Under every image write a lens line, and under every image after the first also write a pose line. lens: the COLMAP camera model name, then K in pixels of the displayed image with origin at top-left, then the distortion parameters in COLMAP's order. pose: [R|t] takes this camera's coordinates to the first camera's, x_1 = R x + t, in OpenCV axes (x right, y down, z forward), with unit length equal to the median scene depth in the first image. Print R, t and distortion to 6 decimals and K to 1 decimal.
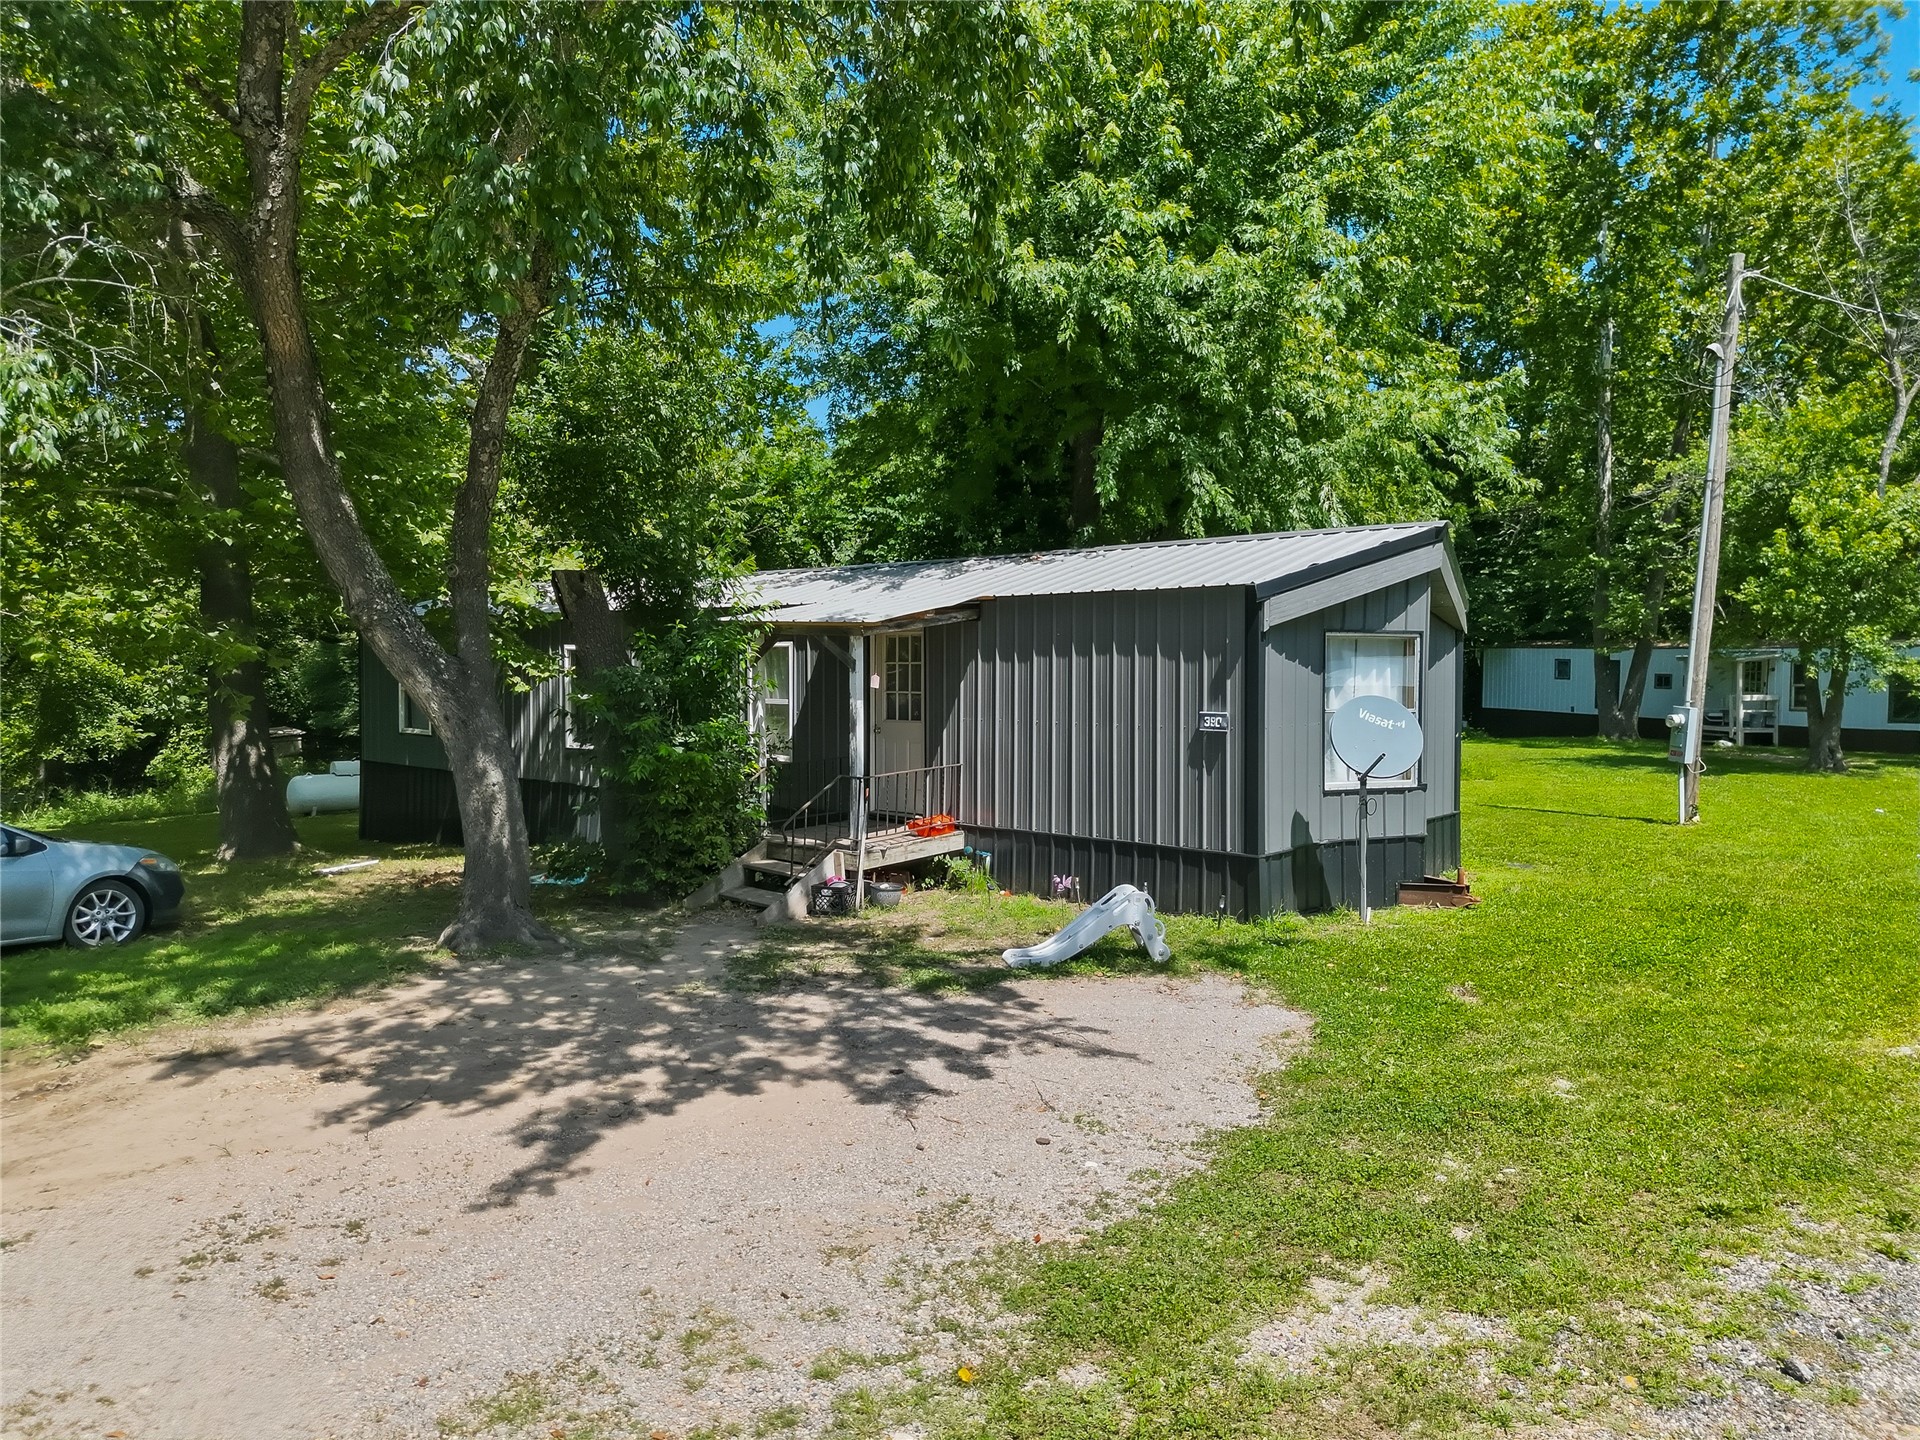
lens RADIAL K [[1352.0, 0, 960.0], [0, 1352.0, 720.0], [0, 0, 1]] dist [0.067848, -0.002120]
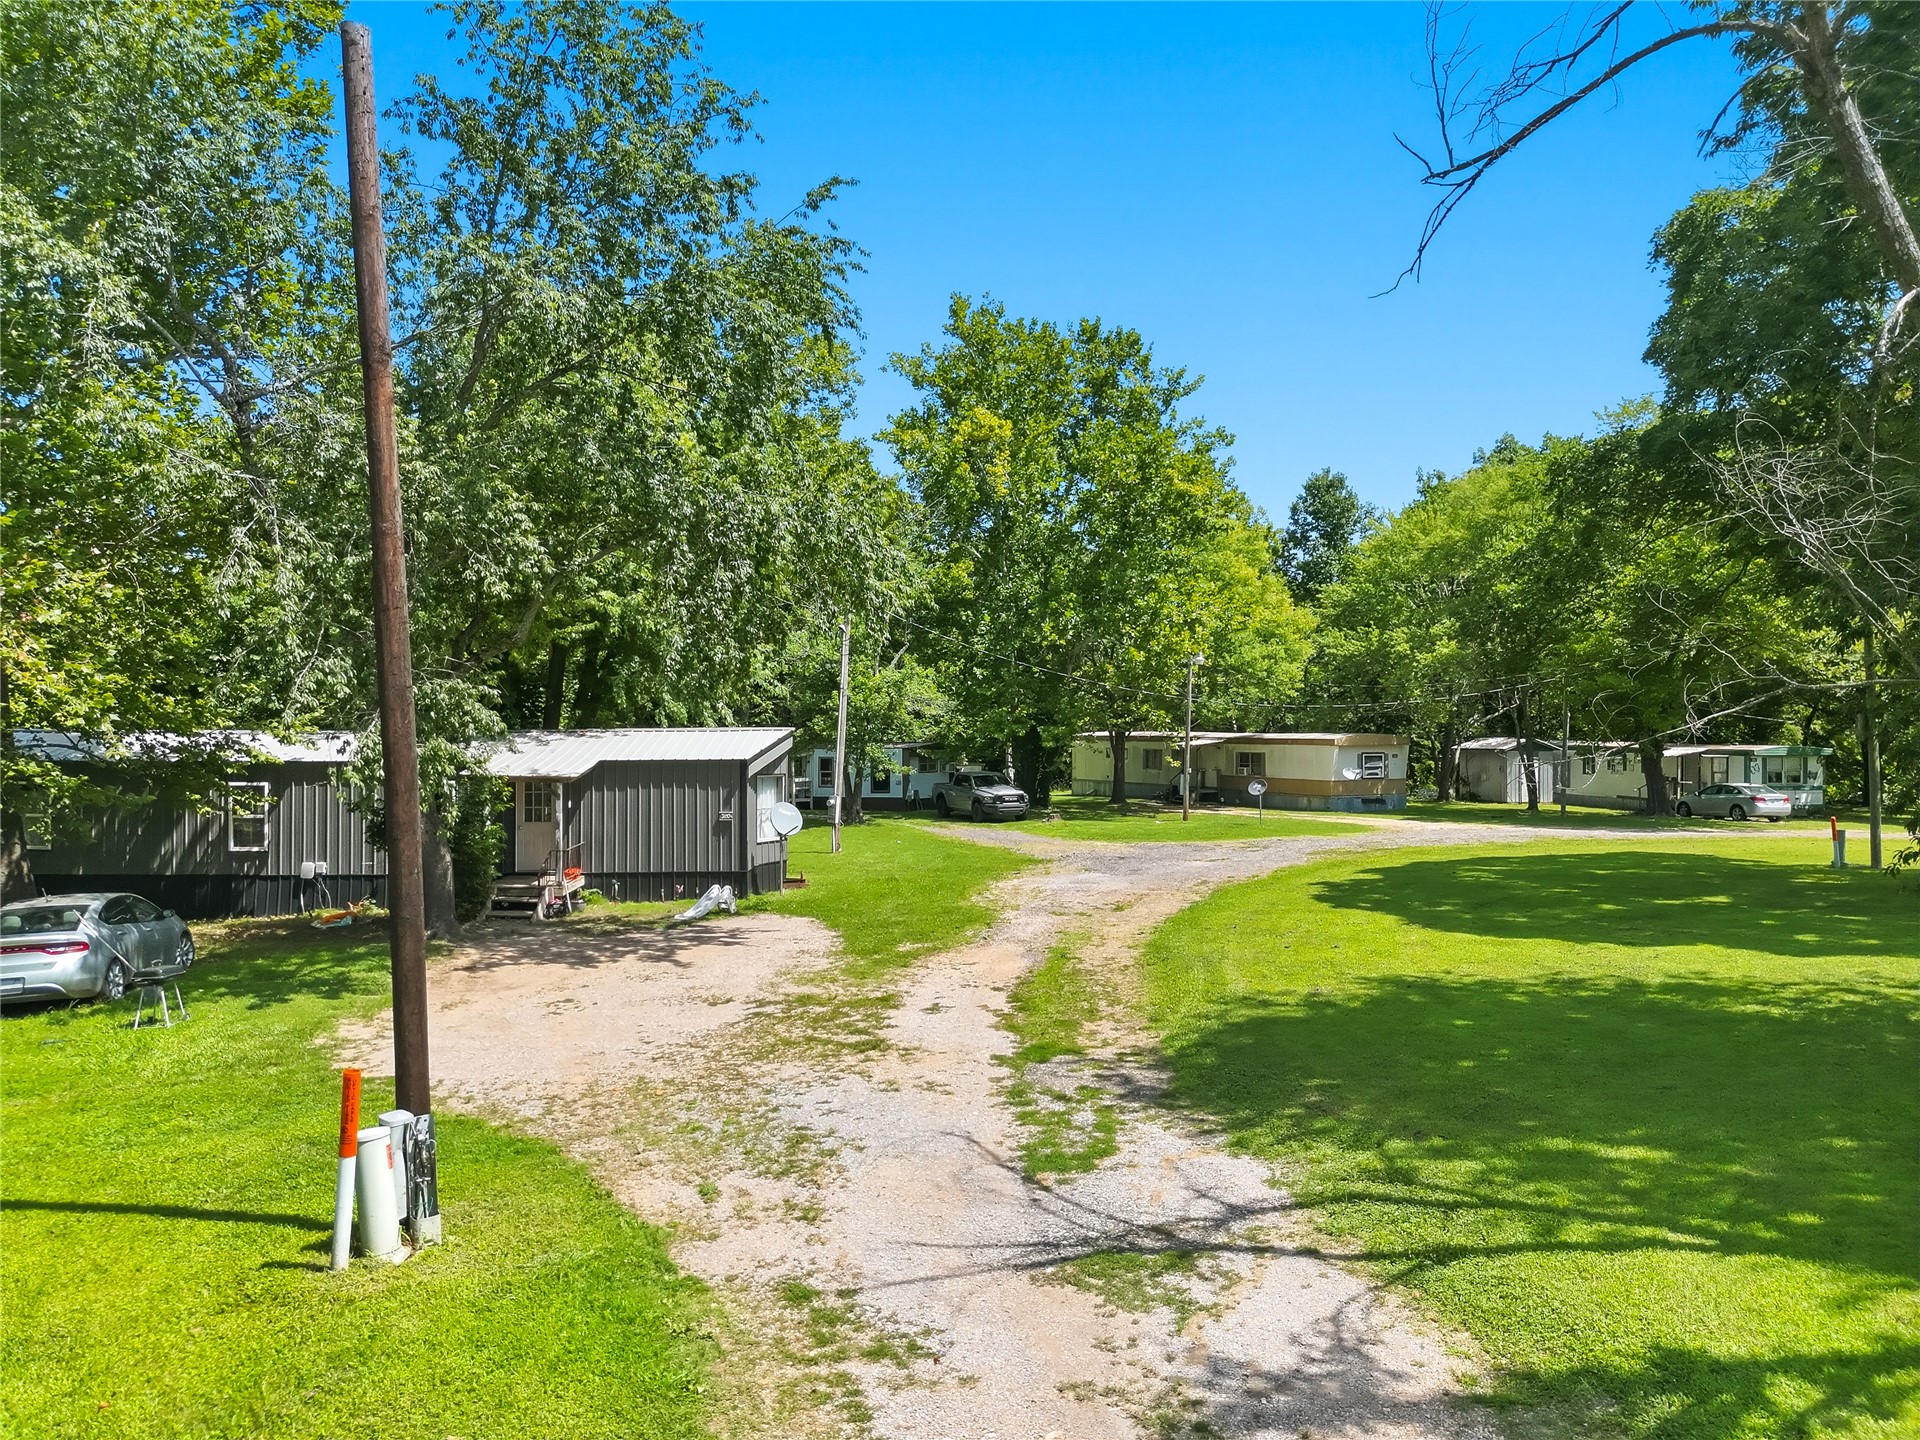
lens RADIAL K [[1352.0, 0, 960.0], [0, 1352.0, 720.0], [0, 0, 1]] dist [0.067848, -0.002120]
pose [[0.761323, 0.002612, 0.648368, -0.978863], [0.029337, 0.998829, -0.038473, -0.059775], [-0.647709, 0.048312, 0.760355, -1.012136]]
